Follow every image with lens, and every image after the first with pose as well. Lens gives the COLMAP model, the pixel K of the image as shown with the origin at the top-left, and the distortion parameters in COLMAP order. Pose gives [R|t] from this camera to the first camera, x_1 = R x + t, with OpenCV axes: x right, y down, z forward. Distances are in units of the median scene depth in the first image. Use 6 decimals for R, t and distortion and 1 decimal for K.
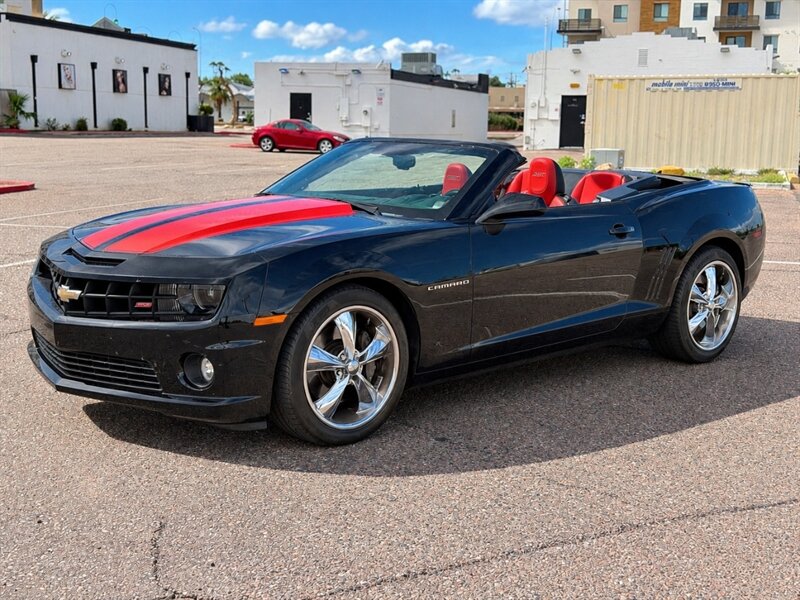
lens RADIAL K [[1098.2, 0, 400.0], [0, 1098.2, 300.0], [0, 0, 1]] dist [0.139763, -0.246201]
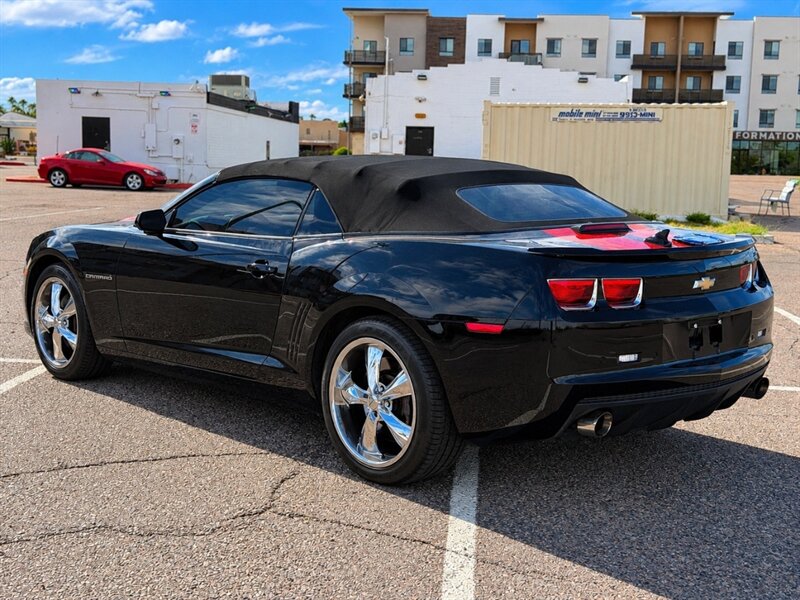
lens RADIAL K [[1098.2, 0, 400.0], [0, 1098.2, 300.0], [0, 0, 1]] dist [0.139763, -0.246201]
pose [[0.976583, -0.018710, 0.214326, -0.047213], [0.024892, 0.999347, -0.026181, -0.021212], [-0.213697, 0.030903, 0.976411, 0.132612]]
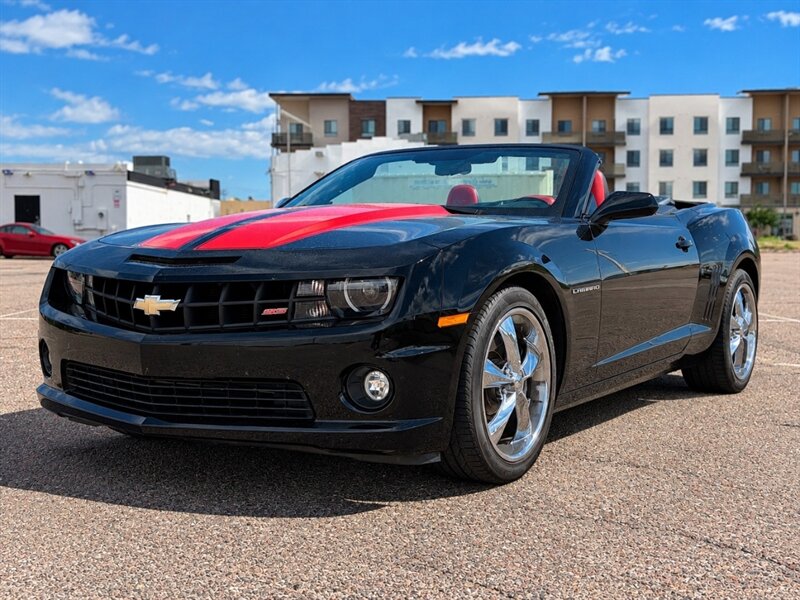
lens RADIAL K [[1098.2, 0, 400.0], [0, 1098.2, 300.0], [0, 0, 1]] dist [0.139763, -0.246201]
pose [[0.964910, -0.028666, 0.261011, -0.032975], [0.055087, 0.994002, -0.094475, 0.007034], [-0.256737, 0.105538, 0.960702, 0.022145]]
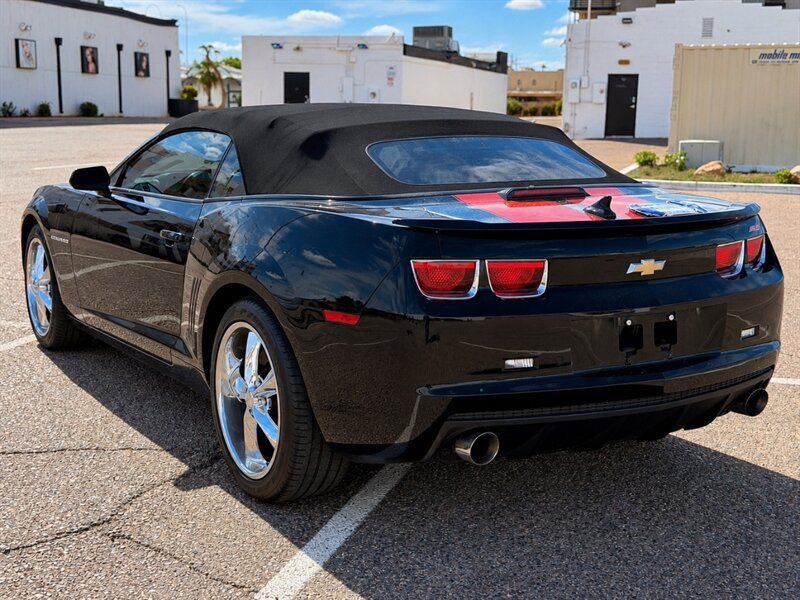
lens RADIAL K [[1098.2, 0, 400.0], [0, 1098.2, 300.0], [0, 0, 1]] dist [0.139763, -0.246201]
pose [[0.999976, -0.002036, 0.006578, -0.016218], [0.001948, 0.999910, 0.013290, -0.023455], [-0.006604, -0.013276, 0.999890, 0.148161]]
